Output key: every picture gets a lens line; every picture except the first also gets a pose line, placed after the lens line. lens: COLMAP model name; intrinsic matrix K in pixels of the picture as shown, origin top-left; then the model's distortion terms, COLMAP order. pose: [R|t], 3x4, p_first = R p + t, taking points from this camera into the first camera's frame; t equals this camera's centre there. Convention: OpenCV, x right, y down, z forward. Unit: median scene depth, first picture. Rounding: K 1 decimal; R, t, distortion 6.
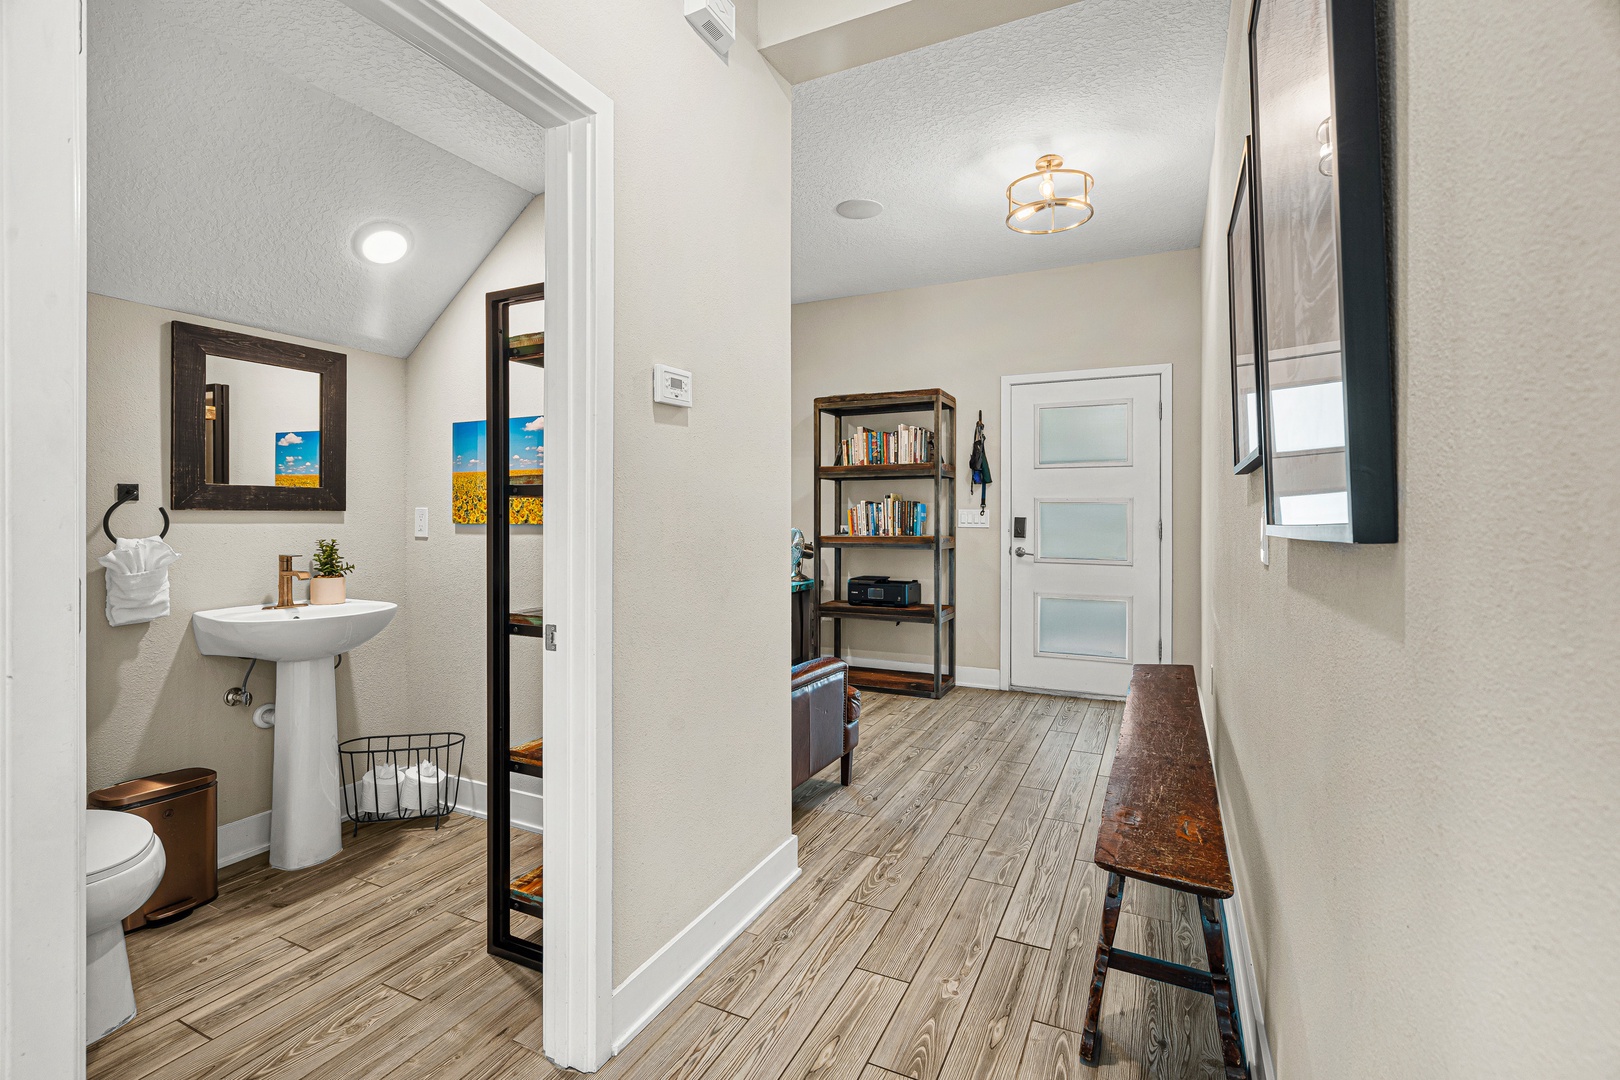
lens RADIAL K [[739.7, 0, 804.7], [0, 739.7, 519.4], [0, 0, 1]] dist [-0.004588, 0.002383]
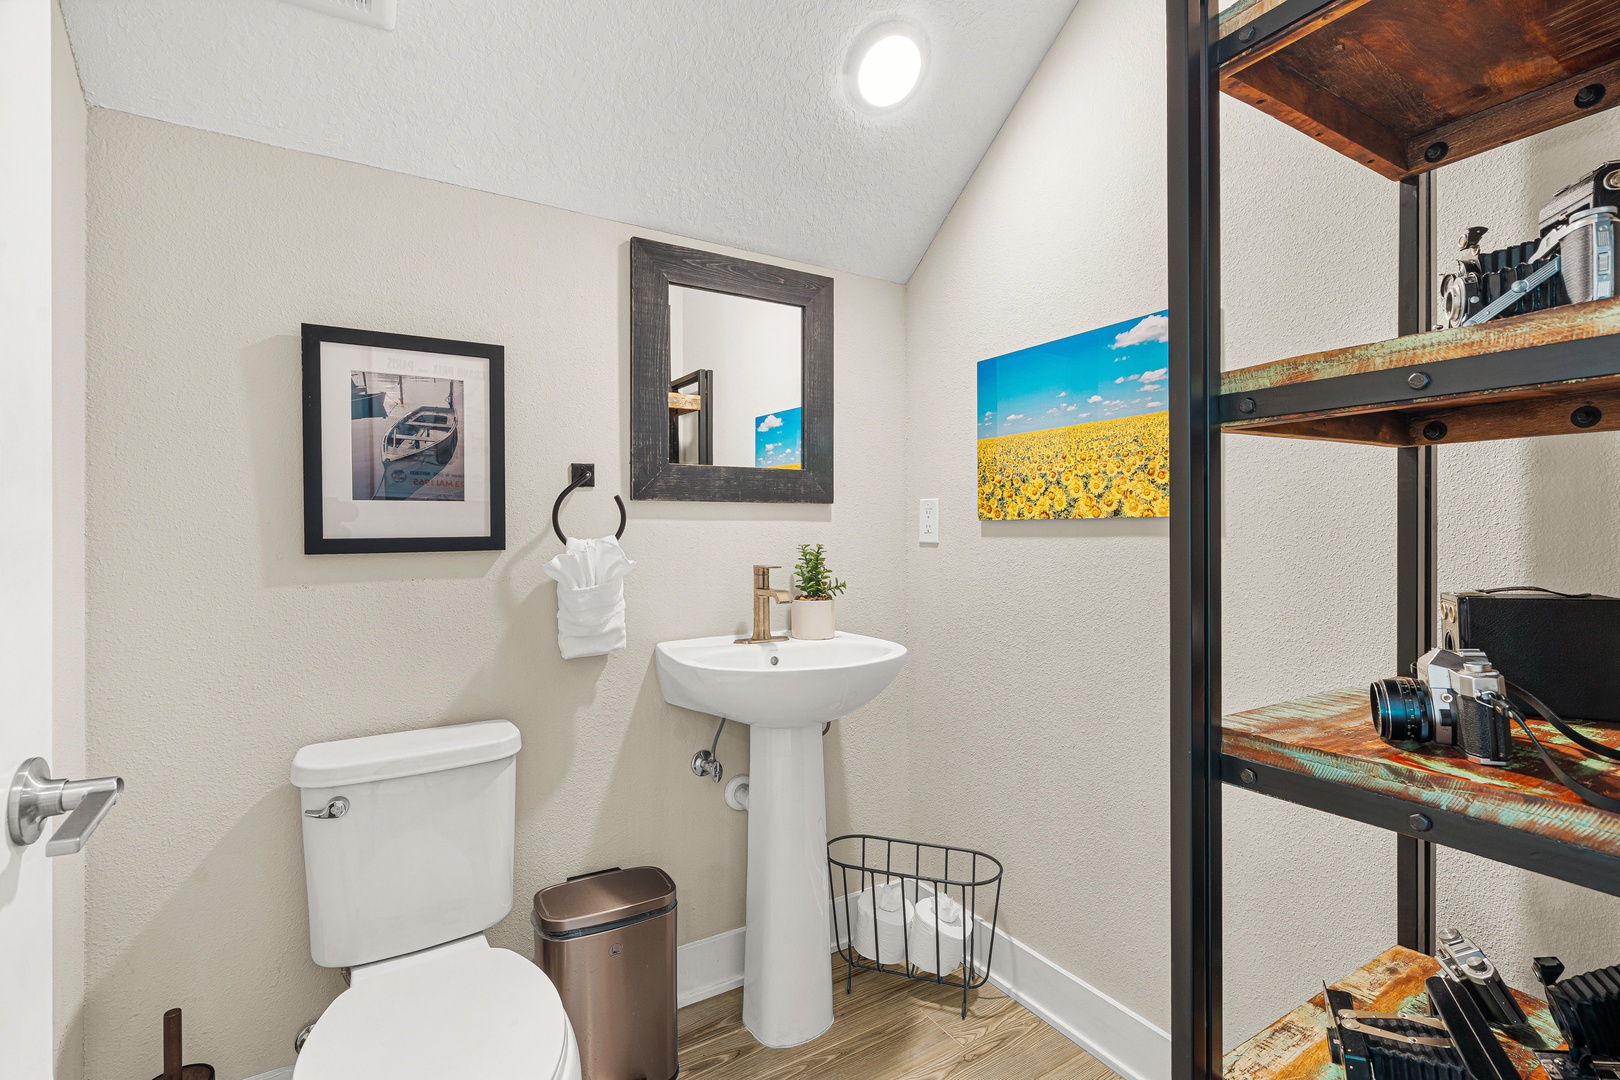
lens RADIAL K [[739.7, 0, 808.2], [0, 739.7, 538.6], [0, 0, 1]] dist [-0.004588, 0.002383]
pose [[0.843559, -0.001316, -0.537035, -0.287238], [0.003457, 0.999990, 0.002980, 0.020565], [0.537025, -0.004371, 0.843555, 0.429032]]
